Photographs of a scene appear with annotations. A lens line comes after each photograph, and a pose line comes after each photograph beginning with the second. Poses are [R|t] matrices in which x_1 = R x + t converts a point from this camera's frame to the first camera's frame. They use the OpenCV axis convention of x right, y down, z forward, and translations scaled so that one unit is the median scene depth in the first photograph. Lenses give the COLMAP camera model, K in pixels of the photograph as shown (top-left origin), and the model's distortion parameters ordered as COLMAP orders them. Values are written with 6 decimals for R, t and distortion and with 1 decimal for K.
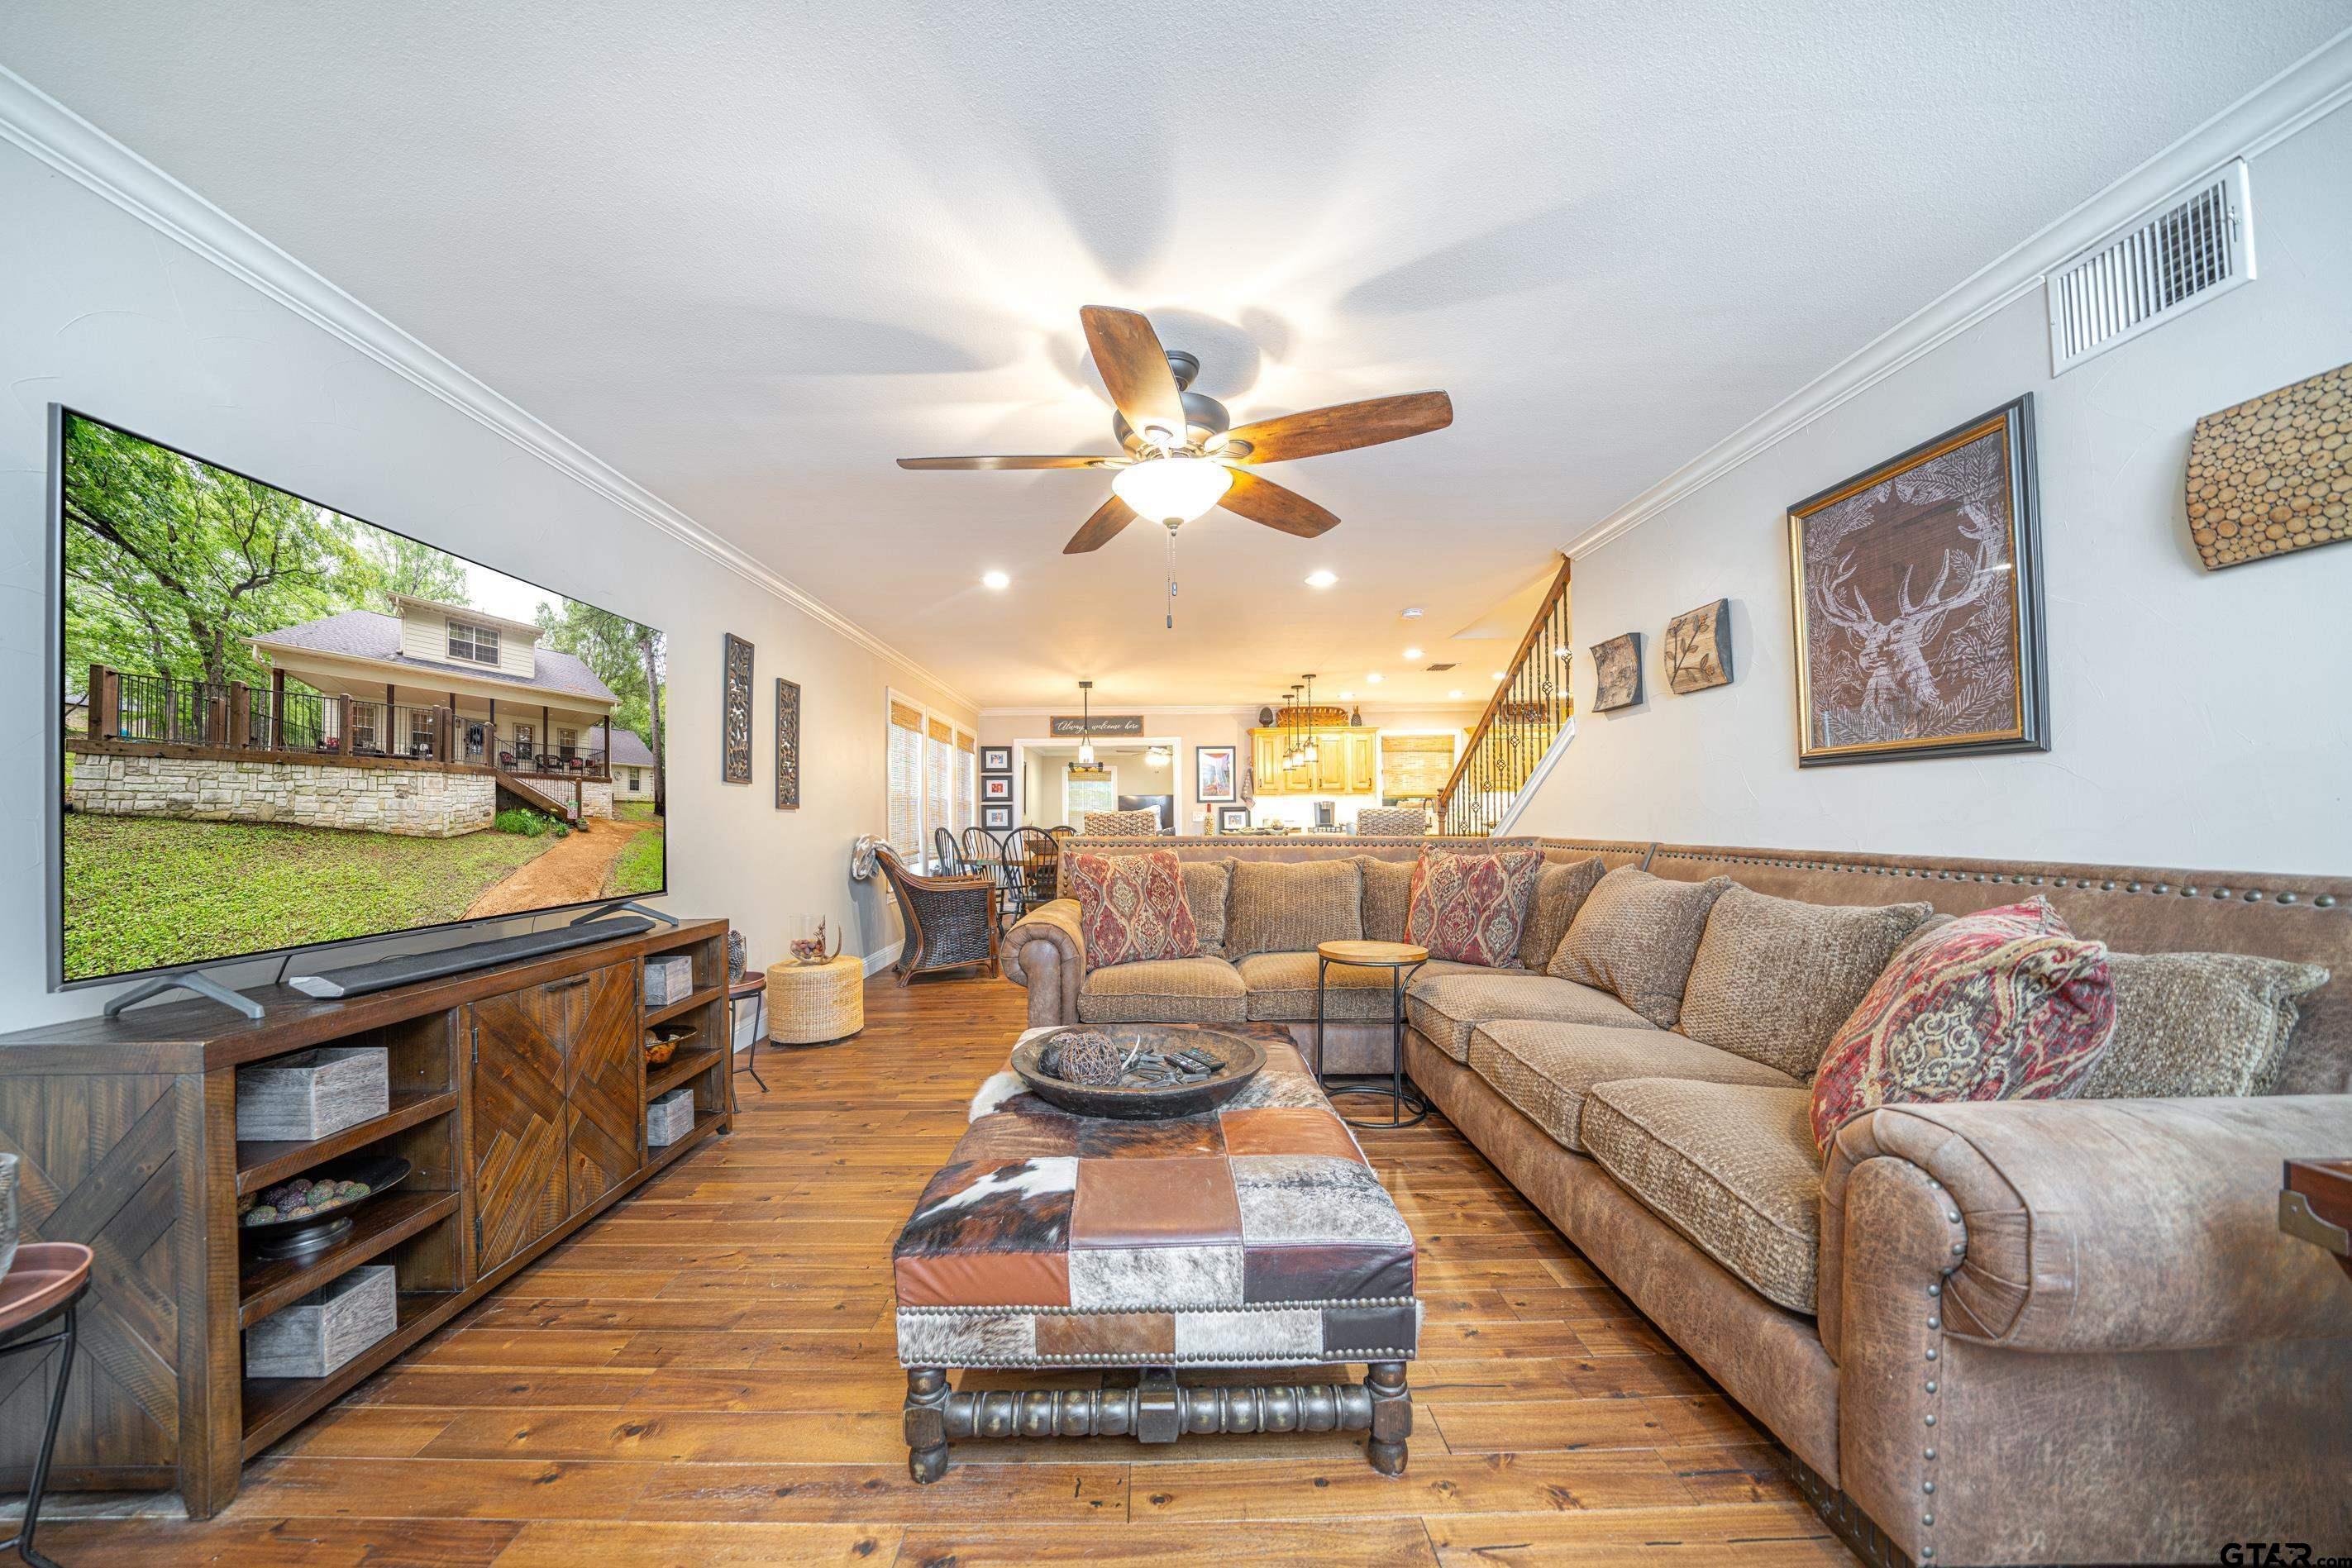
lens RADIAL K [[851.4, 0, 1174.5], [0, 851.4, 813.5], [0, 0, 1]] dist [-0.019067, 0.000287]
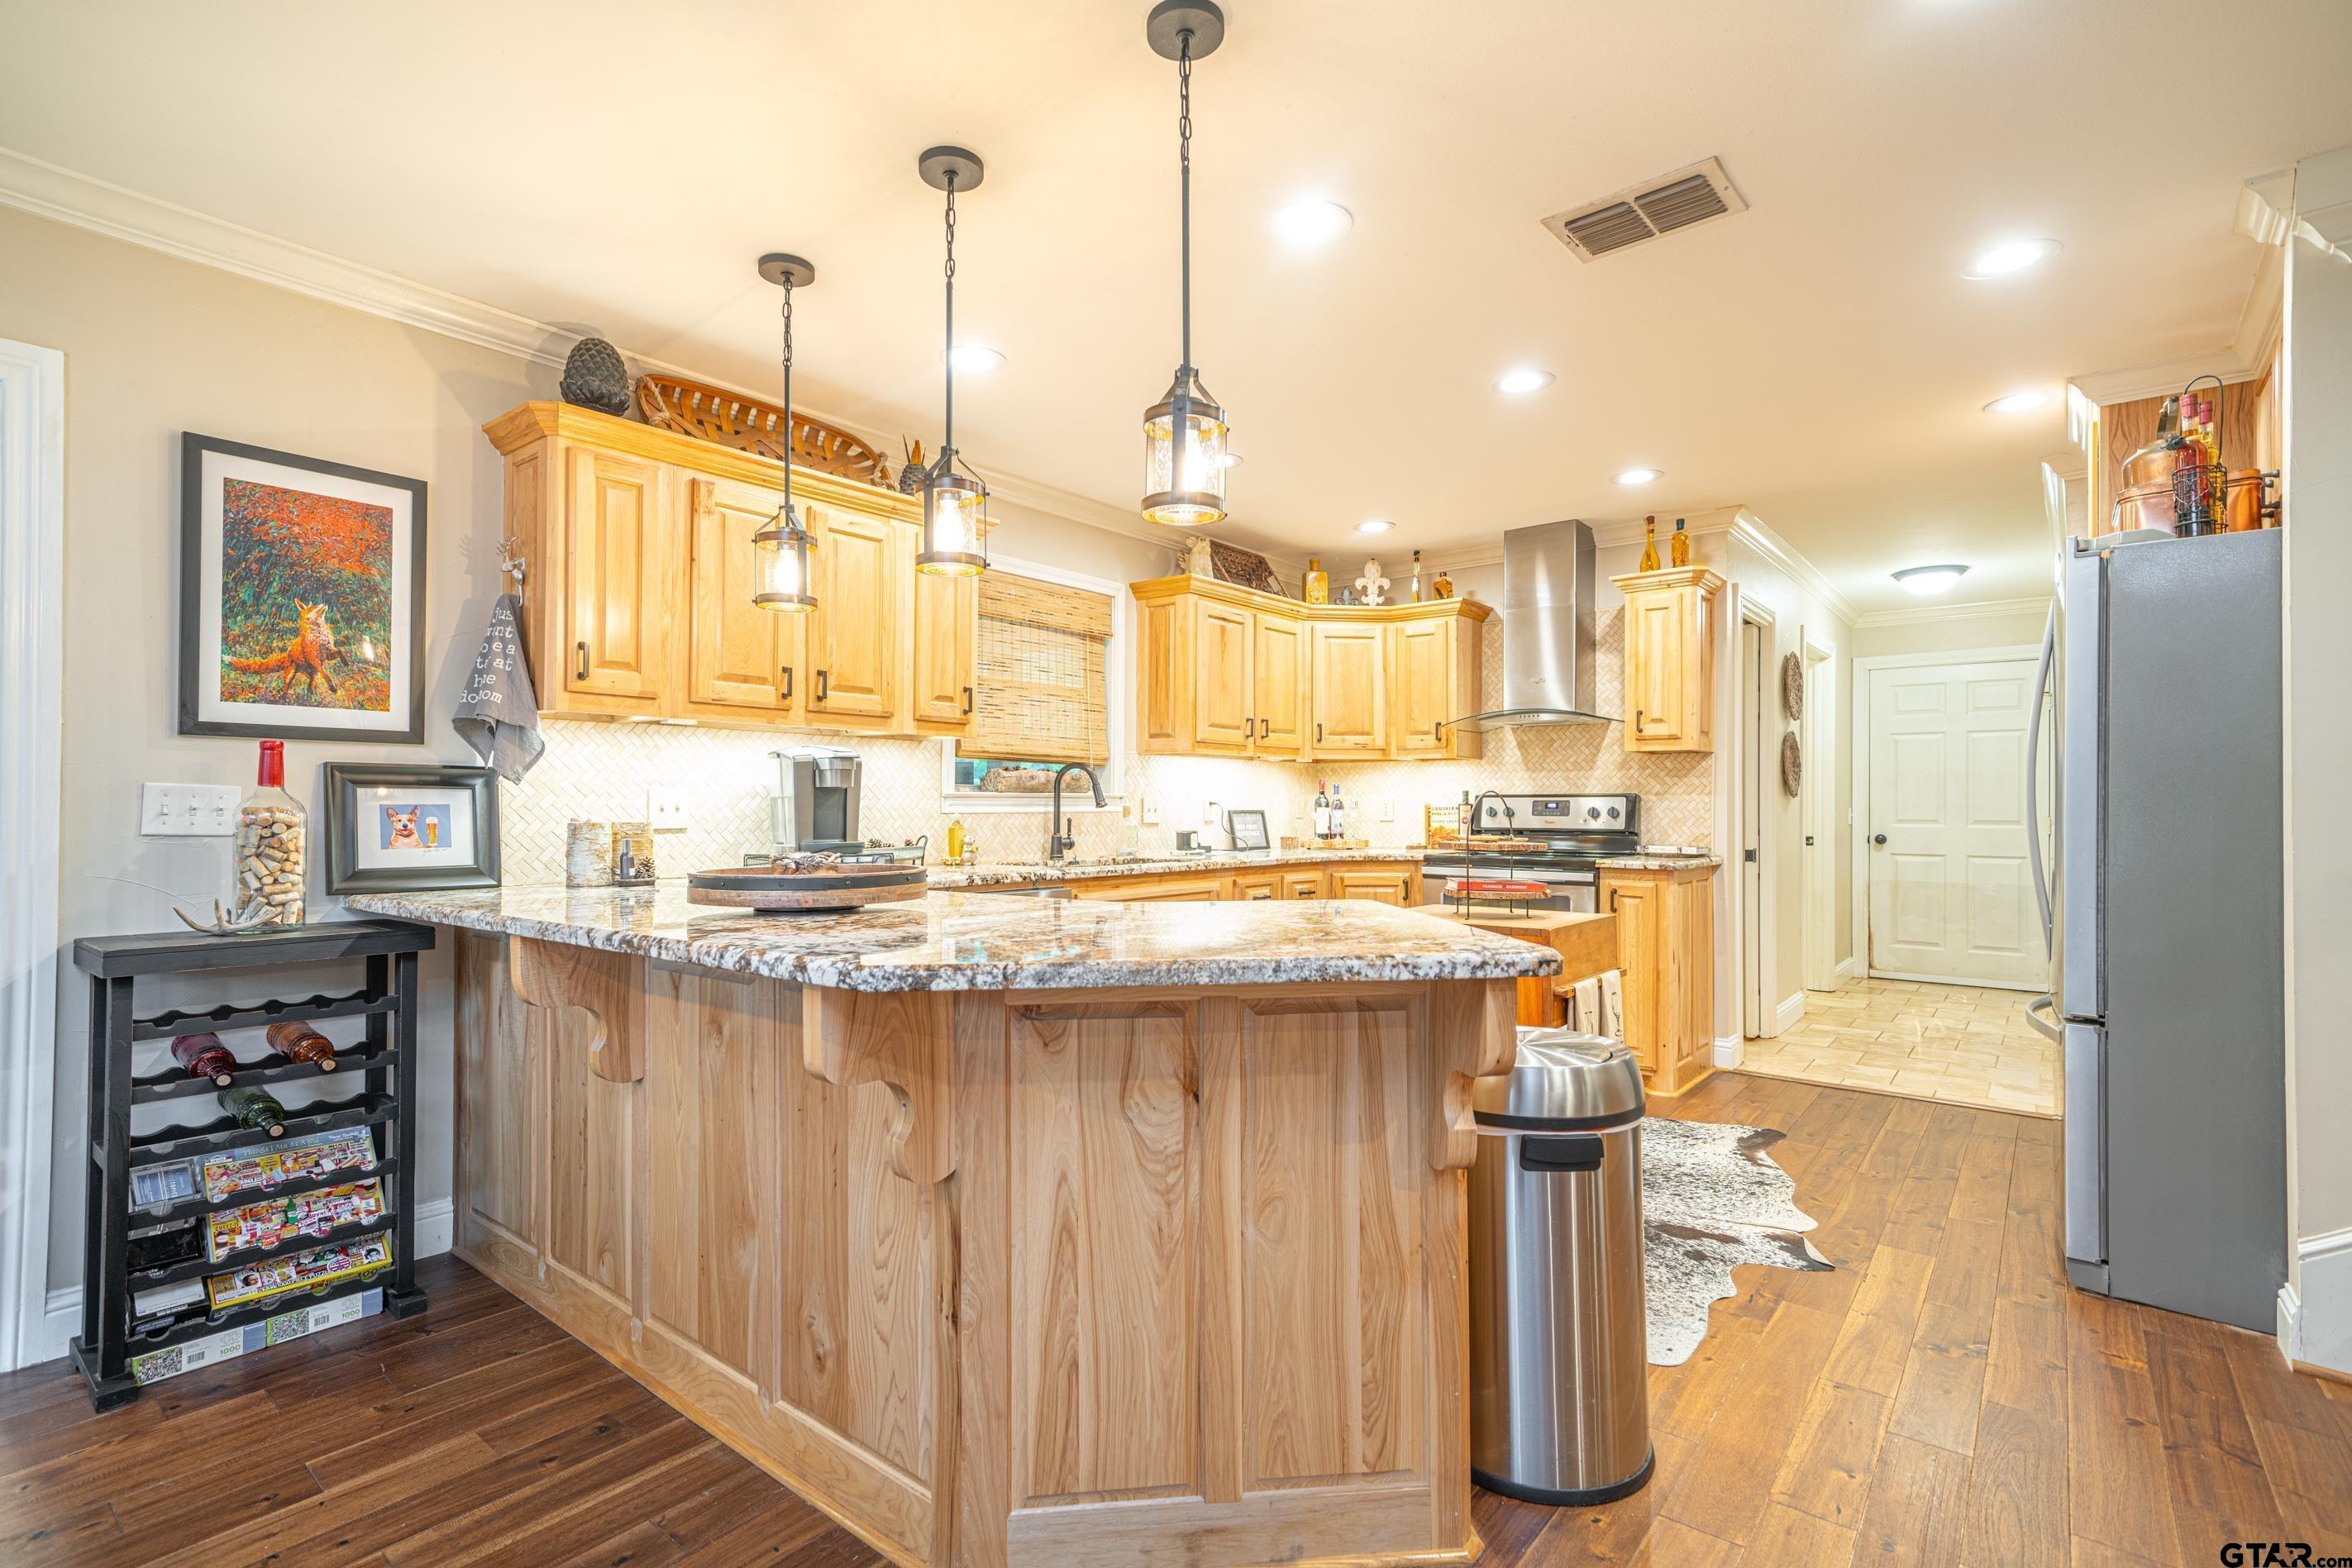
lens RADIAL K [[1083.0, 0, 1143.4], [0, 1083.0, 797.0], [0, 0, 1]] dist [0.010757, 0.000378]
pose [[0.667614, 0.020617, 0.744222, -0.010546], [-0.011656, 0.999783, -0.017240, 0.002664], [-0.744416, 0.002835, 0.667710, 0.700528]]
